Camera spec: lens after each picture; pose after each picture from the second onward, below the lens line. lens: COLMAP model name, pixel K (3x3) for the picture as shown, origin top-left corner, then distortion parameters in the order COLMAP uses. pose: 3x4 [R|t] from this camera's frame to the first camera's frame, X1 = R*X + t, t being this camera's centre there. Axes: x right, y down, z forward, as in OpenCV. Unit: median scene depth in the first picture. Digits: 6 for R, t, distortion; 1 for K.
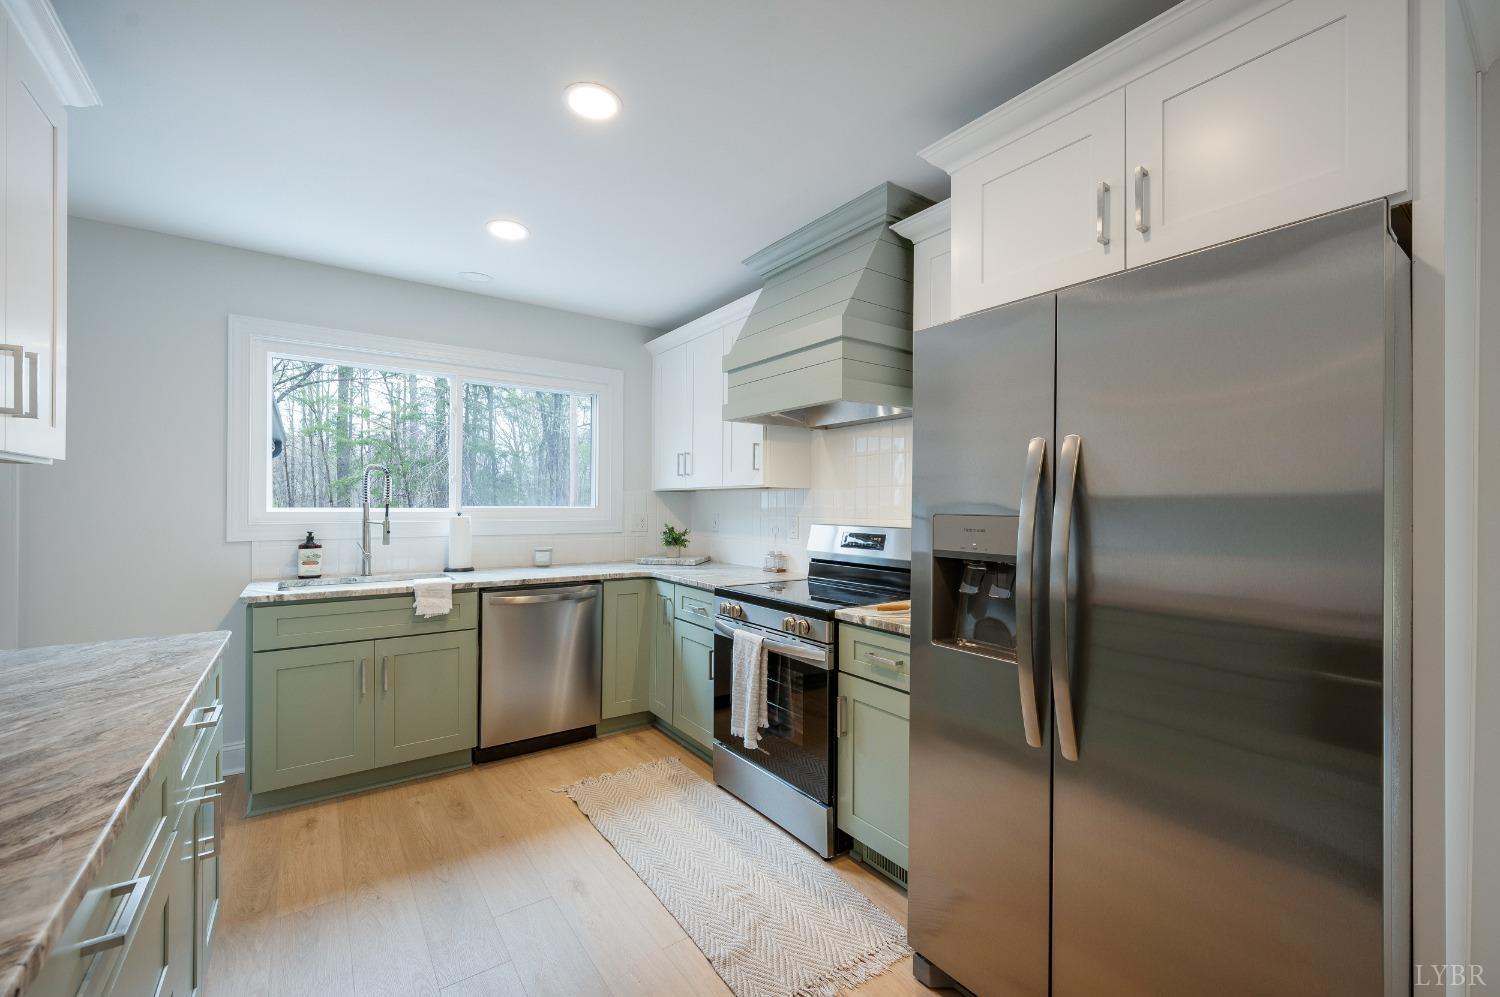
lens RADIAL K [[600.4, 0, 737.3], [0, 600.4, 499.4], [0, 0, 1]] dist [0.001043, 0.000190]
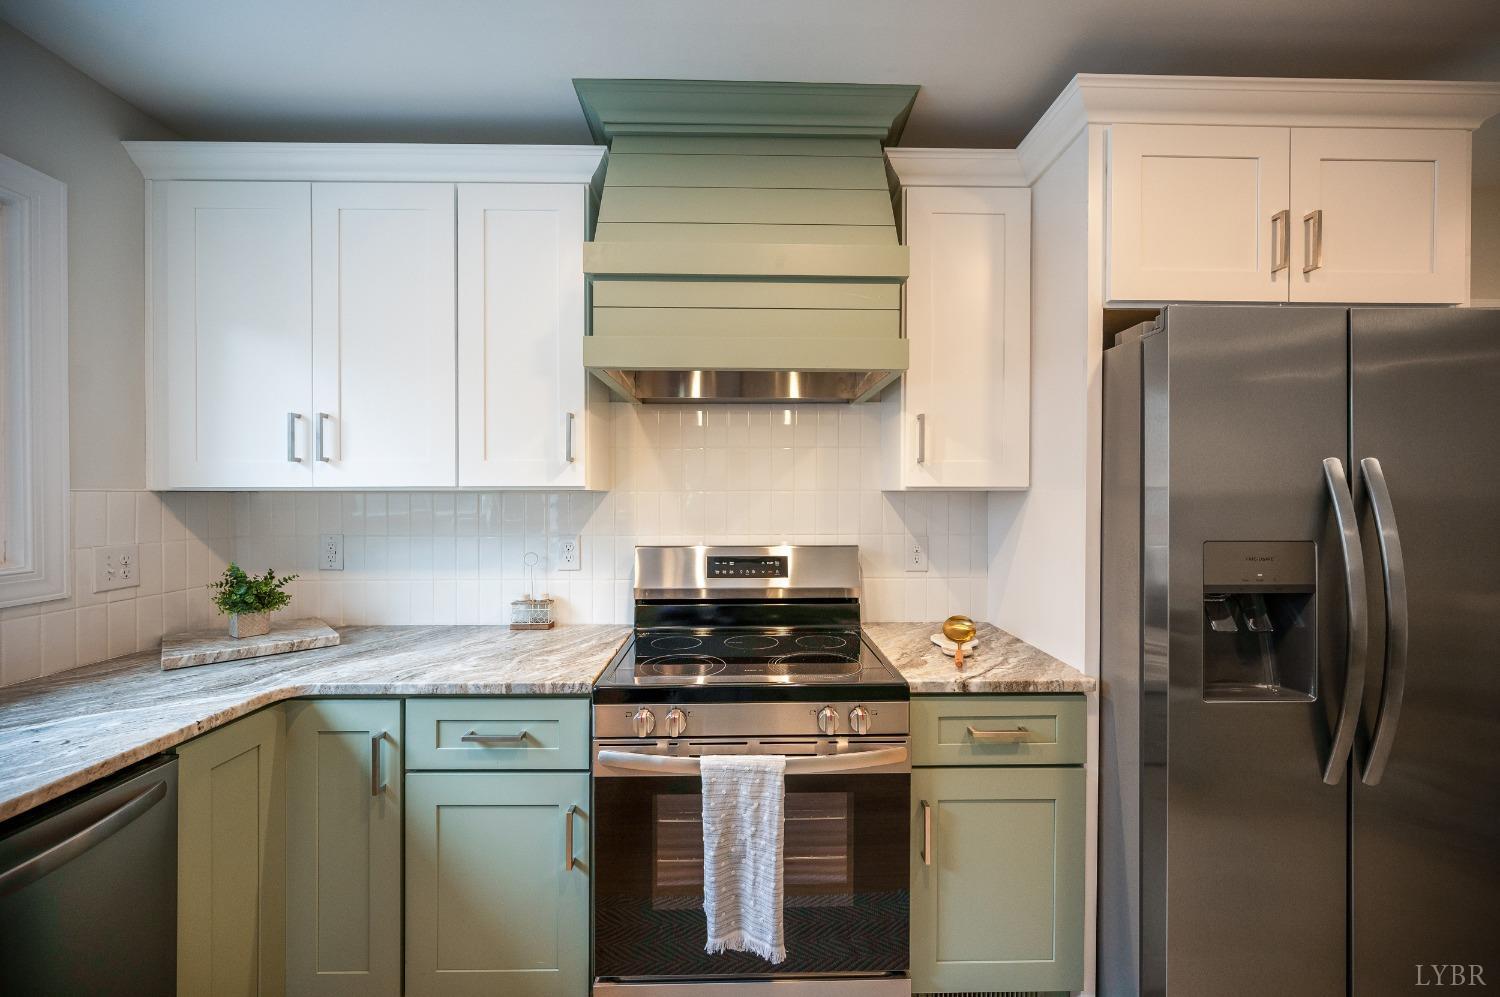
lens RADIAL K [[584.4, 0, 747.3], [0, 584.4, 499.9], [0, 0, 1]] dist [-0.002336, -0.000136]
pose [[0.559166, -0.011672, 0.828973, -0.351681], [-0.002021, 0.999879, 0.015441, -0.021471], [-0.829053, -0.010310, 0.559075, 0.569735]]
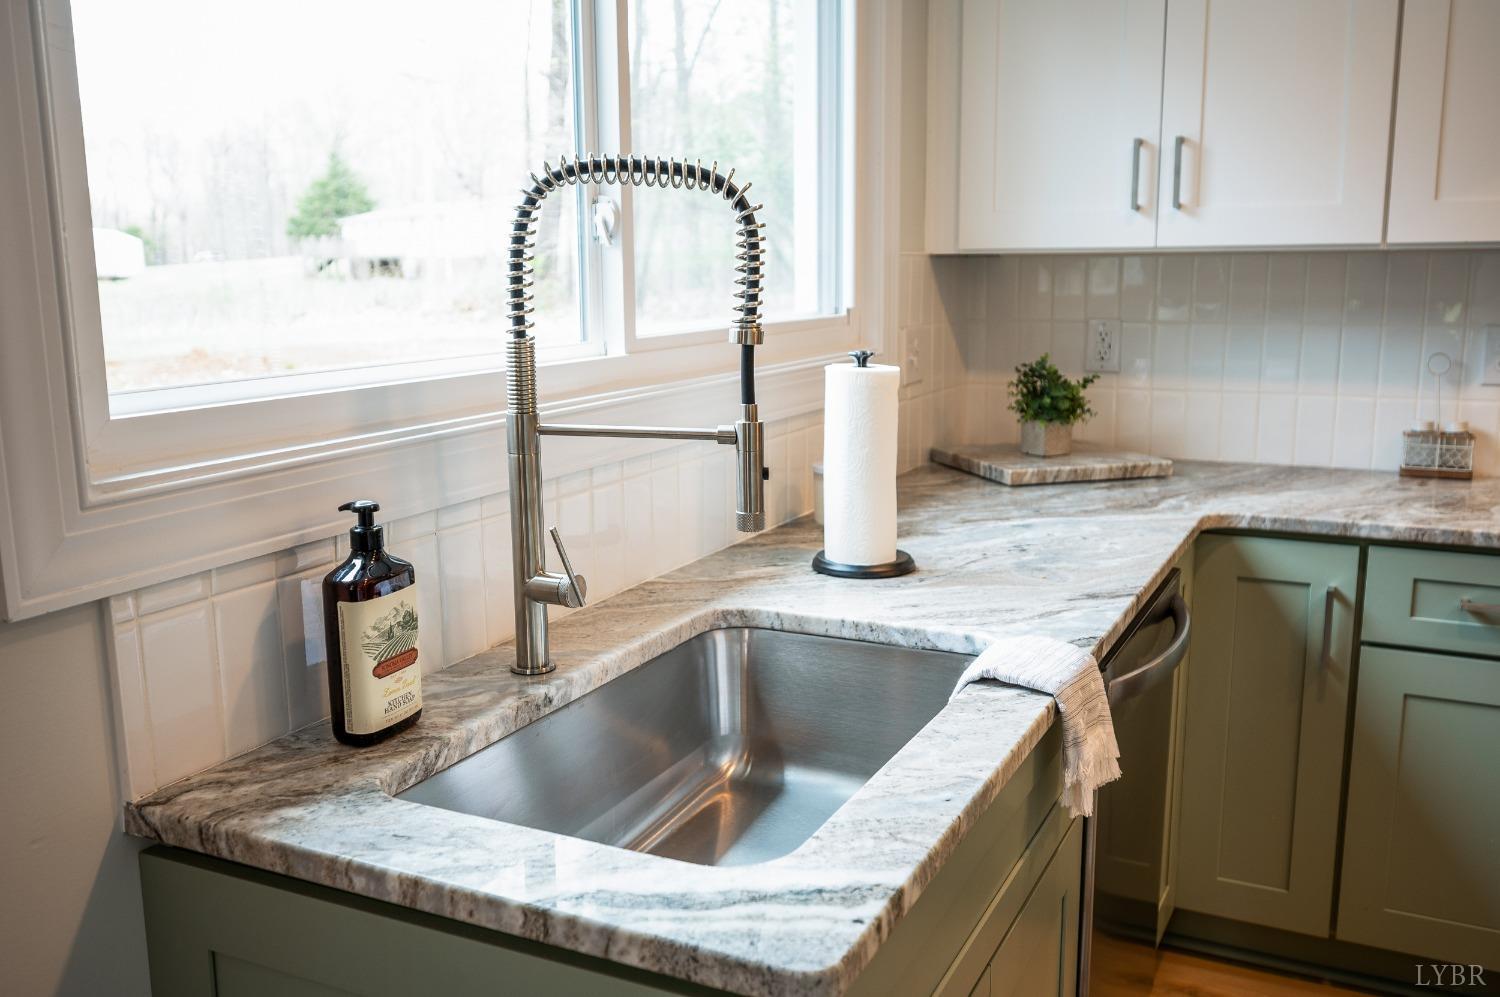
lens RADIAL K [[1310.4, 0, 752.7], [0, 1310.4, 499.9], [0, 0, 1]] dist [0.015977, 0.005061]
pose [[0.877754, -0.098047, 0.468972, -0.798793], [0.010157, 0.982425, 0.186383, -0.025099], [-0.479004, -0.158835, 0.863323, 0.576139]]
